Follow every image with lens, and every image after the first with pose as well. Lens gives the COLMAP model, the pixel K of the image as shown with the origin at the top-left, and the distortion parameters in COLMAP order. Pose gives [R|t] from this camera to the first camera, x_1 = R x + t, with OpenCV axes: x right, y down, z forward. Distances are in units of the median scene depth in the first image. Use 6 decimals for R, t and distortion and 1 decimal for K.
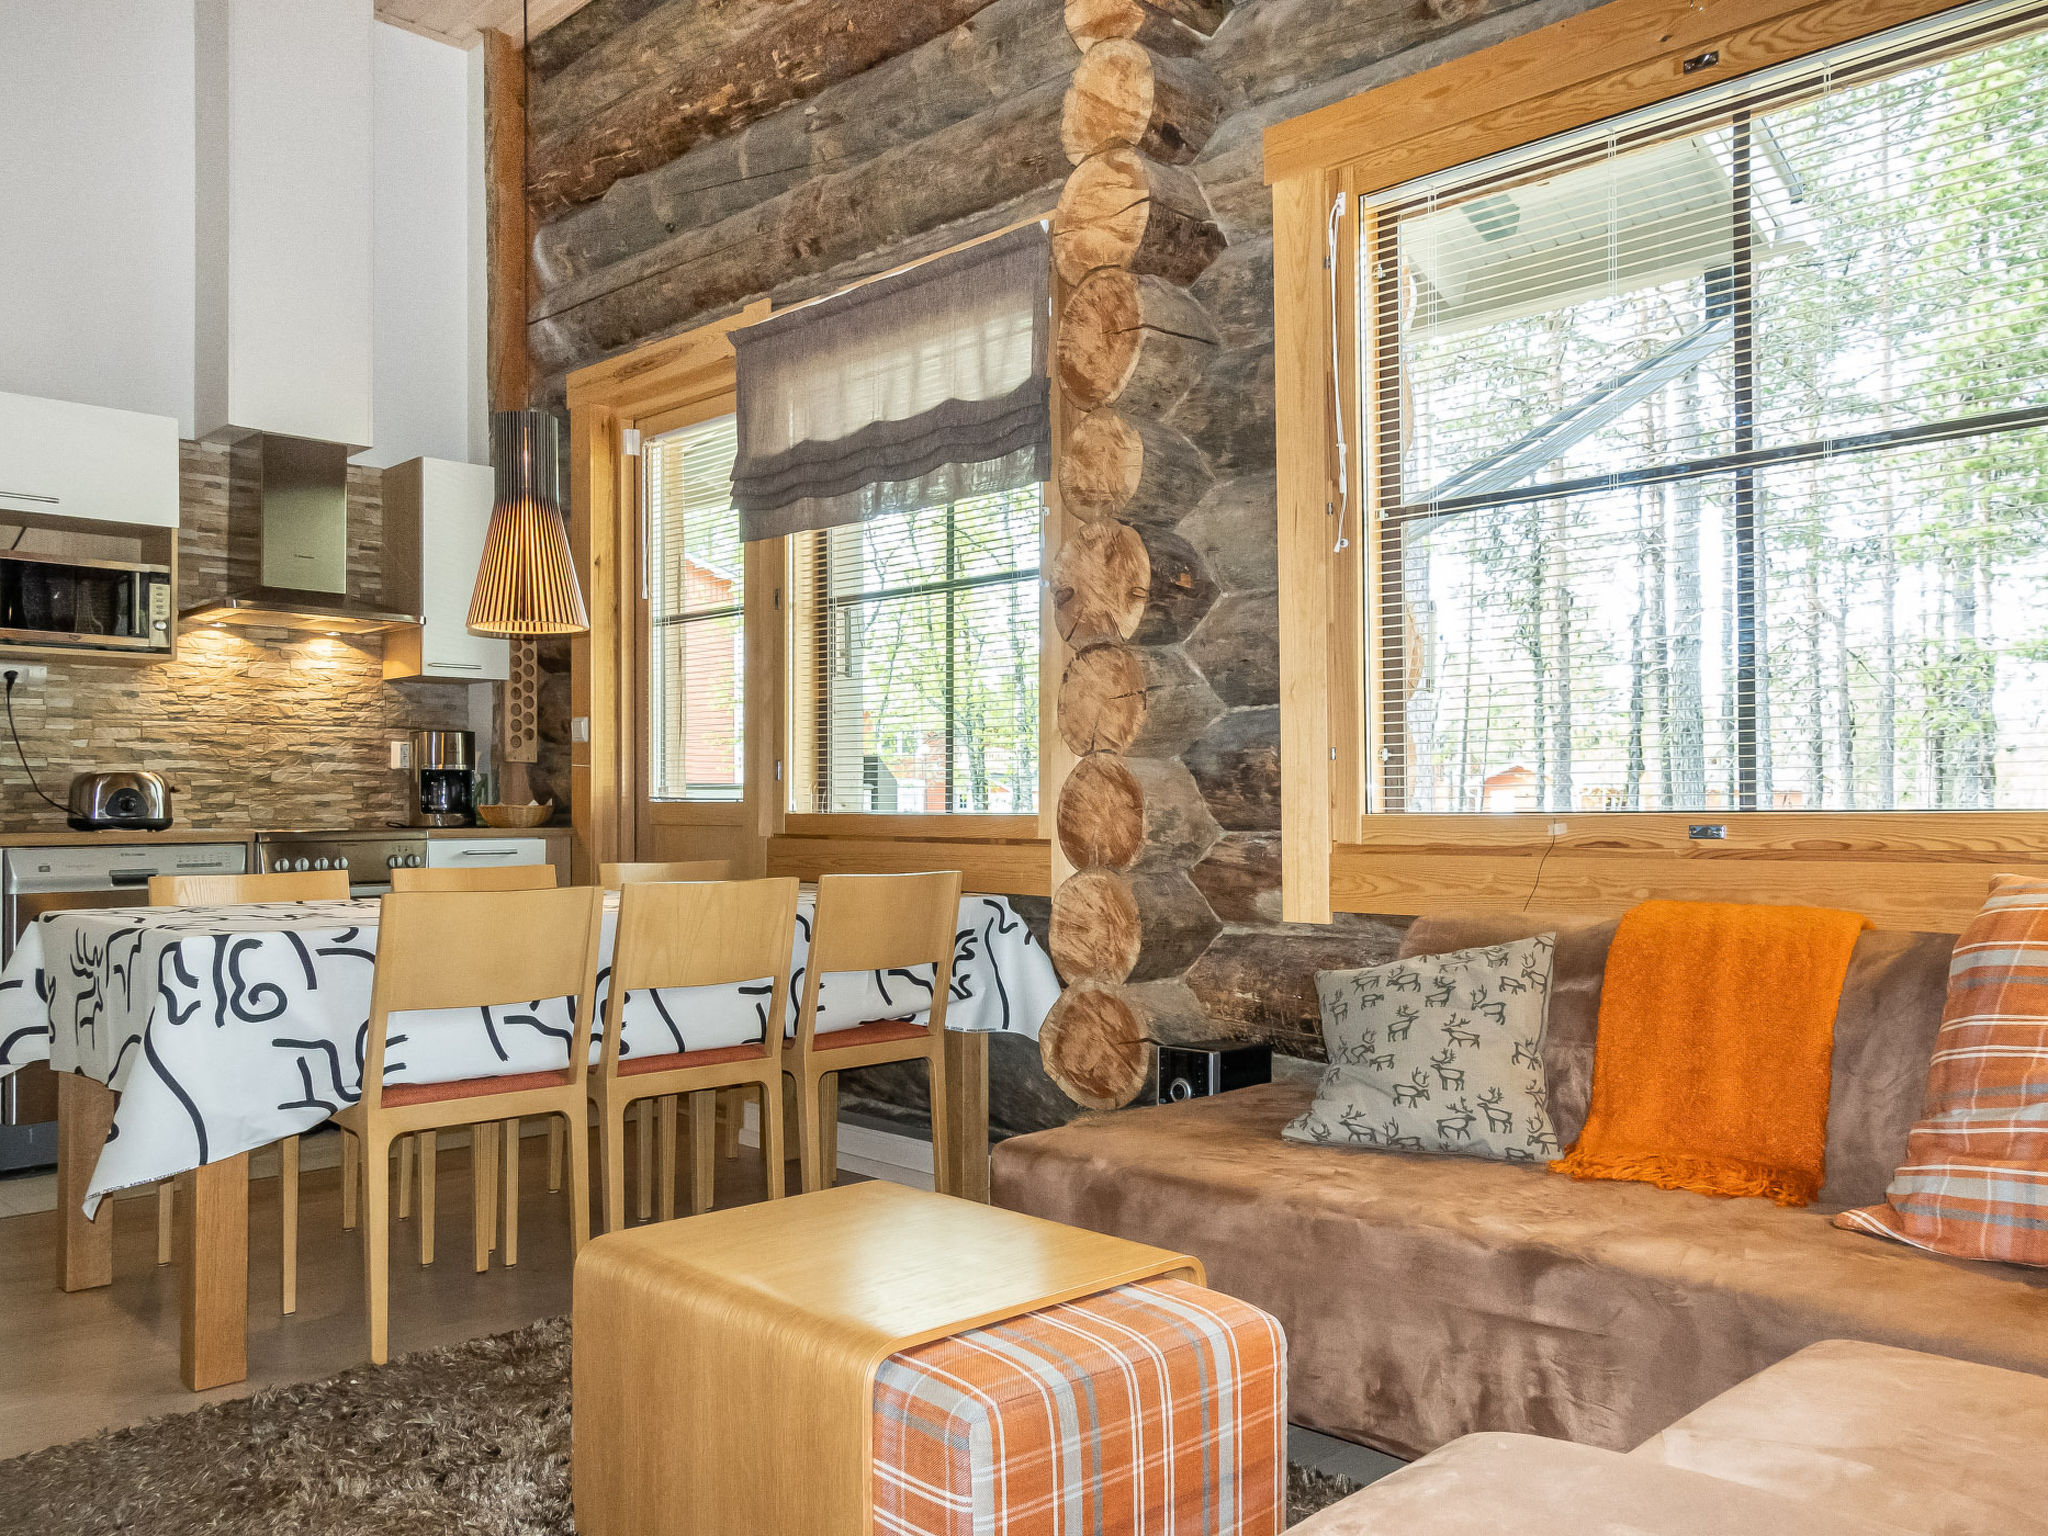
lens RADIAL K [[1615.6, 0, 1024.0], [0, 1615.6, 768.0], [0, 0, 1]] dist [0.006543, 0.008166]
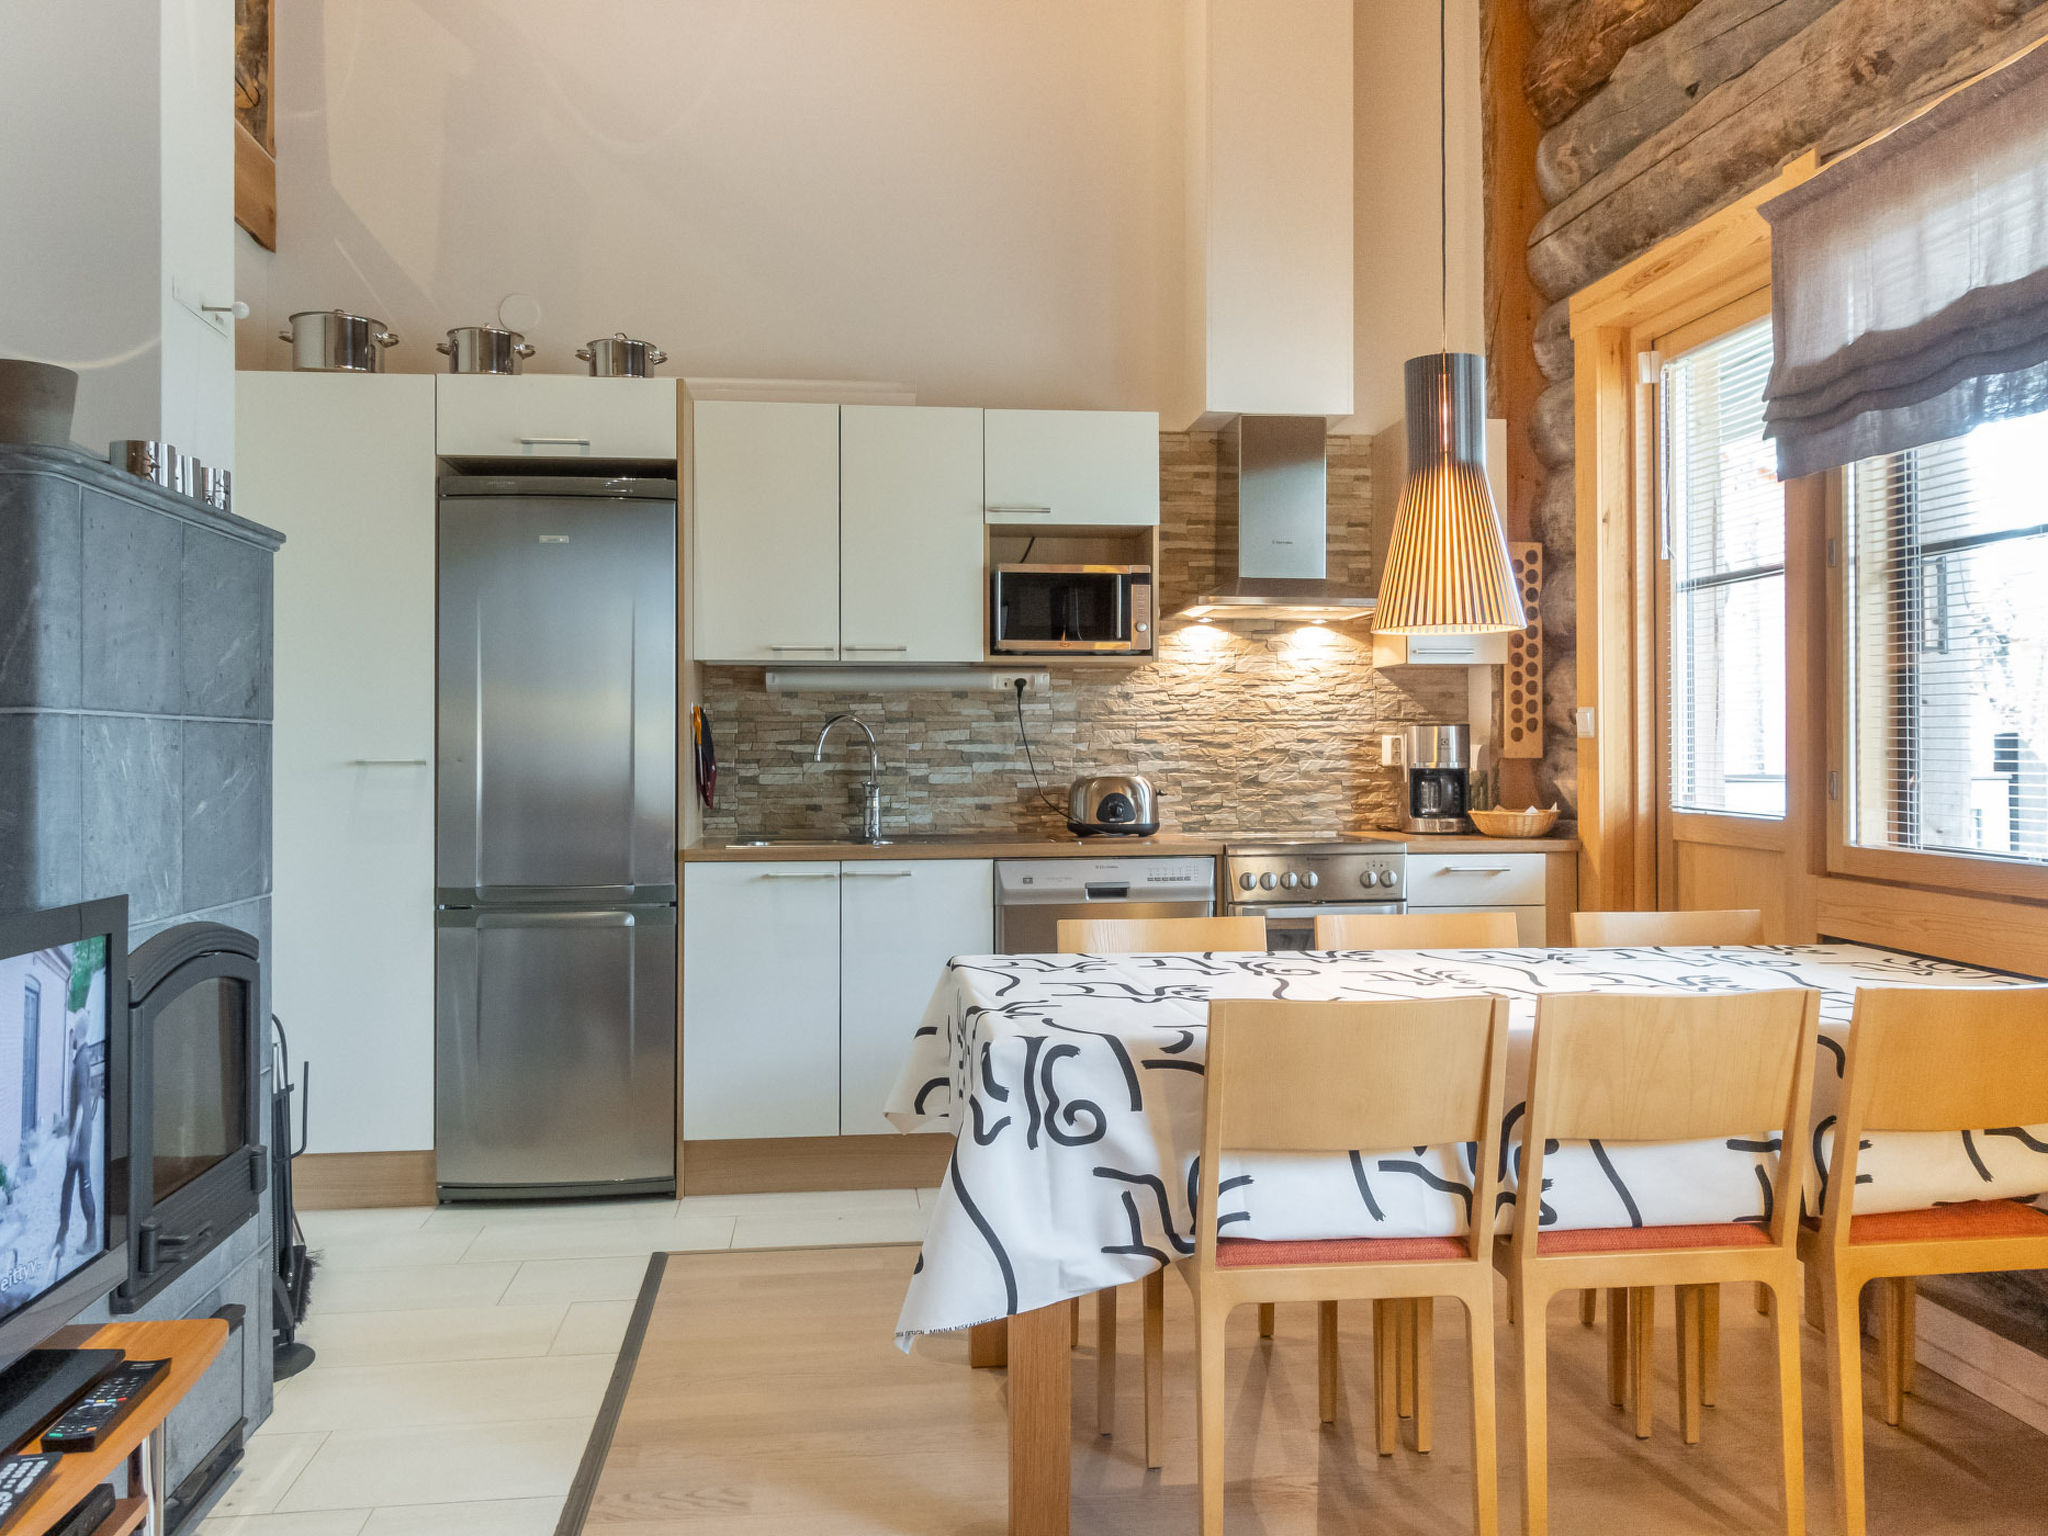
lens RADIAL K [[1634.9, 0, 1027.3], [0, 1634.9, 727.1], [0, 0, 1]] dist [0.007628, 0.010992]
pose [[0.794647, -0.009349, -0.607000, 0.009117], [0.015421, 0.999870, 0.004789, -0.031988], [0.606876, -0.013166, 0.794688, 0.166556]]
